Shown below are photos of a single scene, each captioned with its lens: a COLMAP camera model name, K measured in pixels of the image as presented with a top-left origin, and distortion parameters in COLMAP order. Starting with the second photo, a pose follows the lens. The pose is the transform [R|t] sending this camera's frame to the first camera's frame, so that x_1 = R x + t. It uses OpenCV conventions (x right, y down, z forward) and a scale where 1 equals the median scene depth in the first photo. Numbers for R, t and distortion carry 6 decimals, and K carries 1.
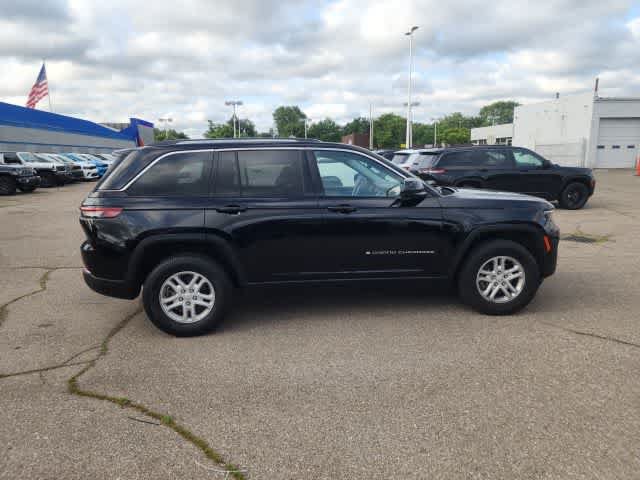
lens RADIAL K [[429.5, 0, 321.7], [0, 429.5, 231.9], [0, 0, 1]] dist [0.069368, -0.058888]
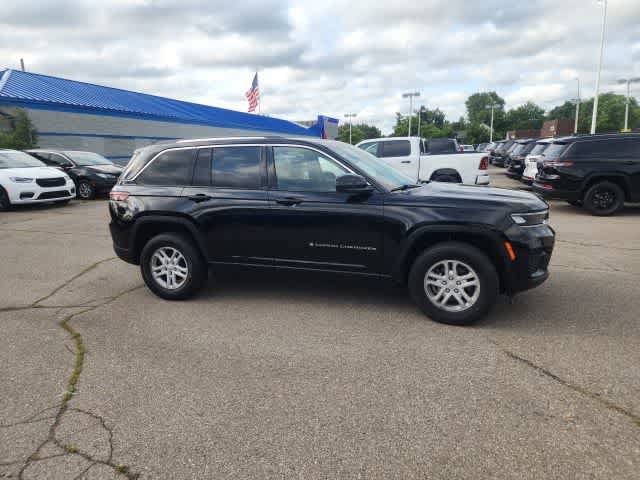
lens RADIAL K [[429.5, 0, 319.4], [0, 429.5, 235.9], [0, 0, 1]] dist [0.069368, -0.058888]
pose [[0.905676, 0.073020, -0.417635, 0.531564], [-0.061315, 0.997260, 0.041396, -0.015210], [0.419513, -0.011884, 0.907671, 0.060301]]
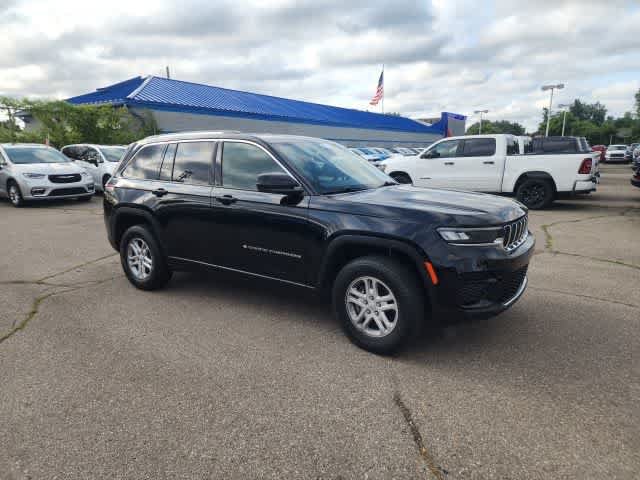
lens RADIAL K [[429.5, 0, 316.5], [0, 429.5, 250.4], [0, 0, 1]] dist [0.070136, -0.059950]
pose [[0.740032, 0.154039, -0.654694, 0.829082], [-0.116391, 0.988064, 0.100913, -0.056661], [0.662424, 0.001521, 0.749128, 0.355584]]
